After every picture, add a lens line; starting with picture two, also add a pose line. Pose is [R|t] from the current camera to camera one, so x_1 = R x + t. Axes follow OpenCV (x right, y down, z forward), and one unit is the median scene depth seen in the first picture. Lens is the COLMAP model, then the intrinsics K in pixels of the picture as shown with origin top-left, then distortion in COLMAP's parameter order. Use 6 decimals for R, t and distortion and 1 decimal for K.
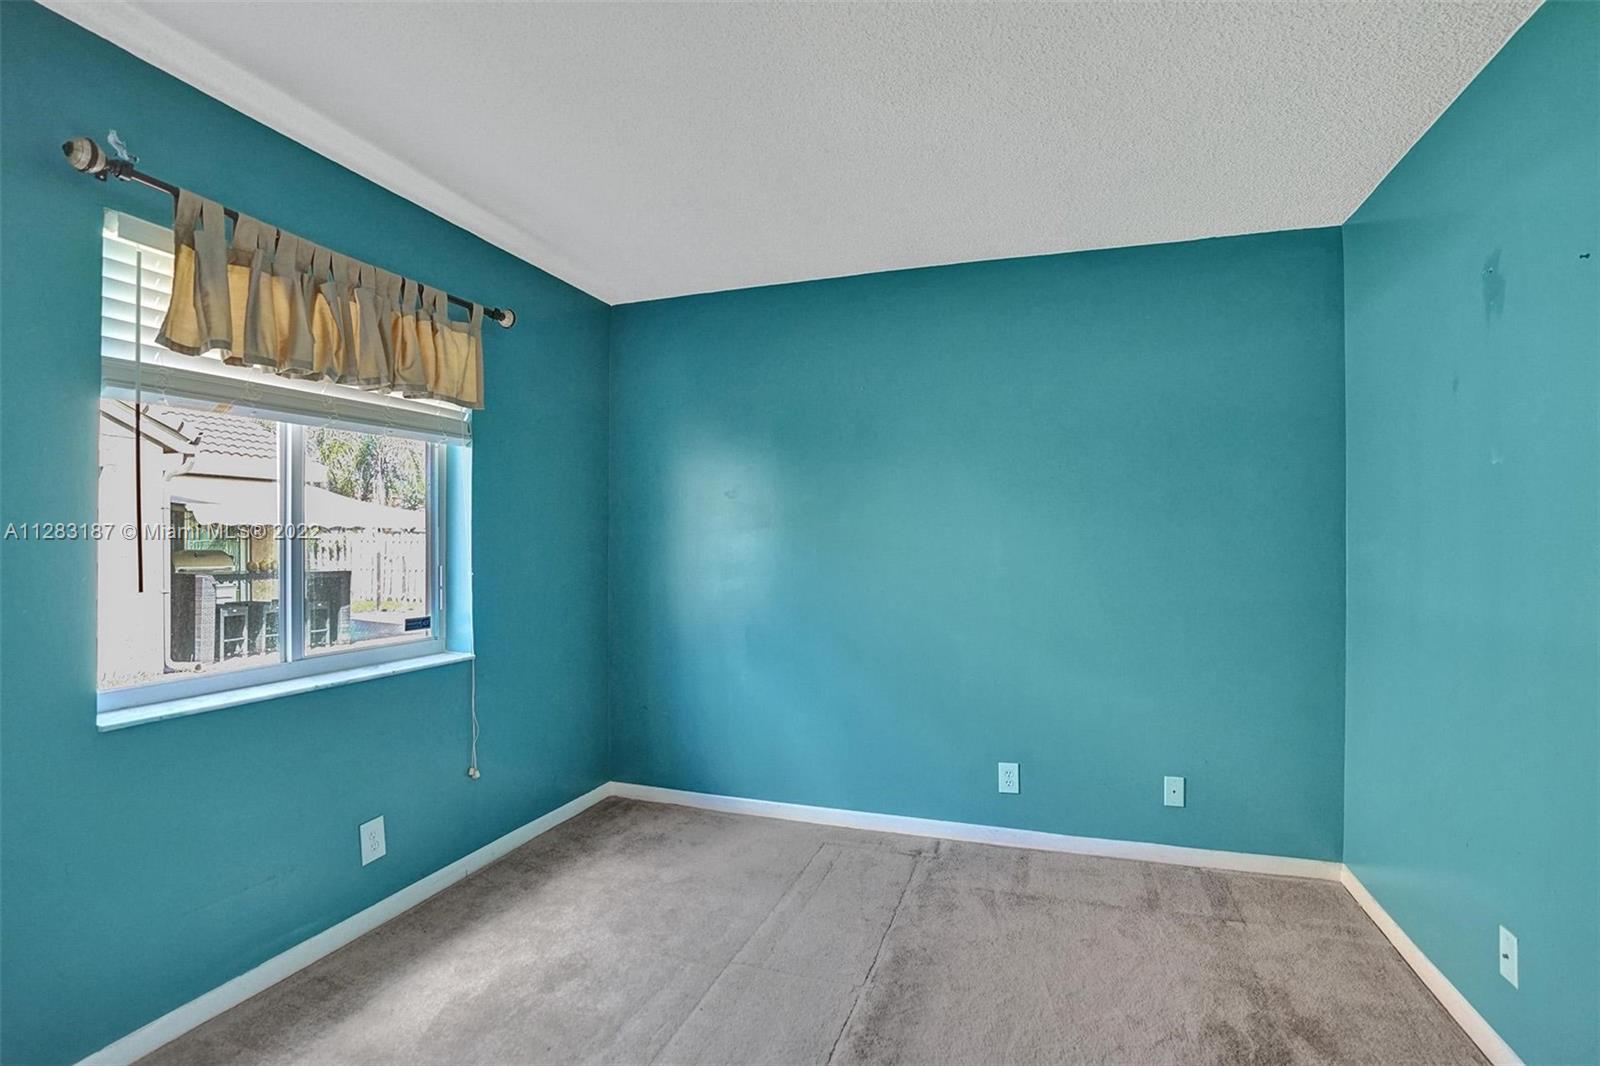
lens RADIAL K [[775.0, 0, 791.9], [0, 775.0, 539.4], [0, 0, 1]] dist [-0.076238, 0.033932]
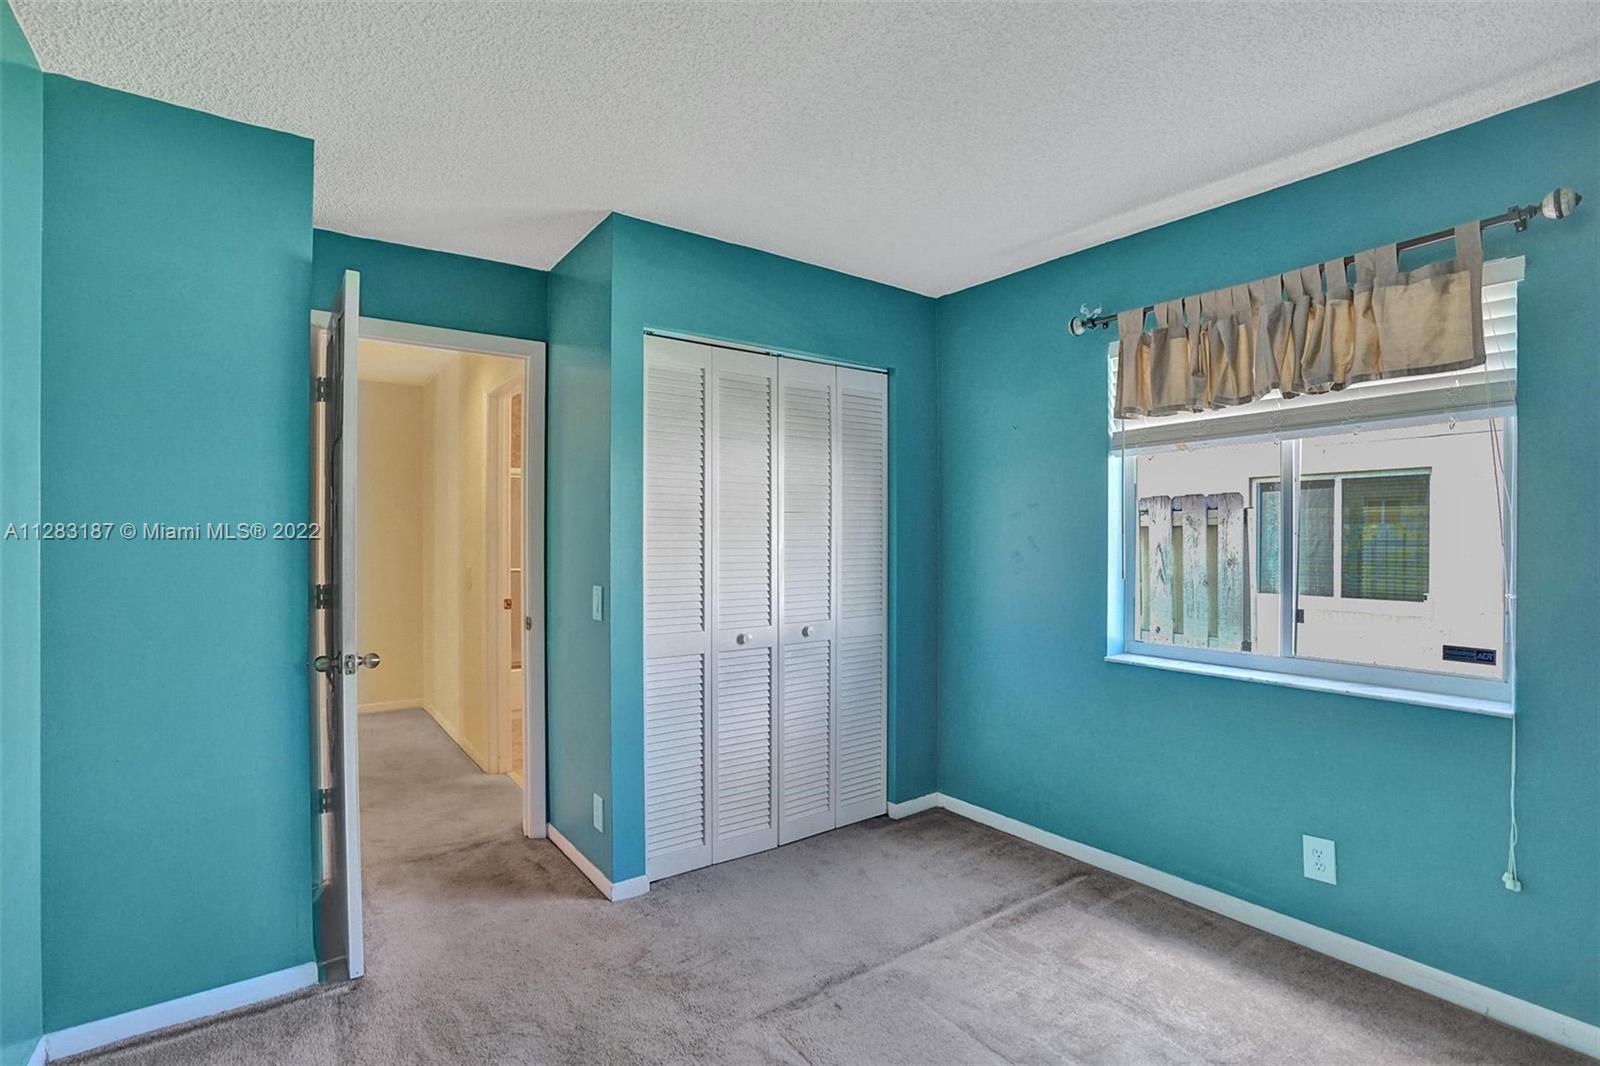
lens RADIAL K [[775.0, 0, 791.9], [0, 775.0, 539.4], [0, 0, 1]] dist [-0.076238, 0.033932]
pose [[-0.574426, -0.035826, -0.817772, 0.579437], [-0.026209, 0.999335, -0.025370, 0.032385], [0.818137, 0.006860, -0.574983, 0.939512]]
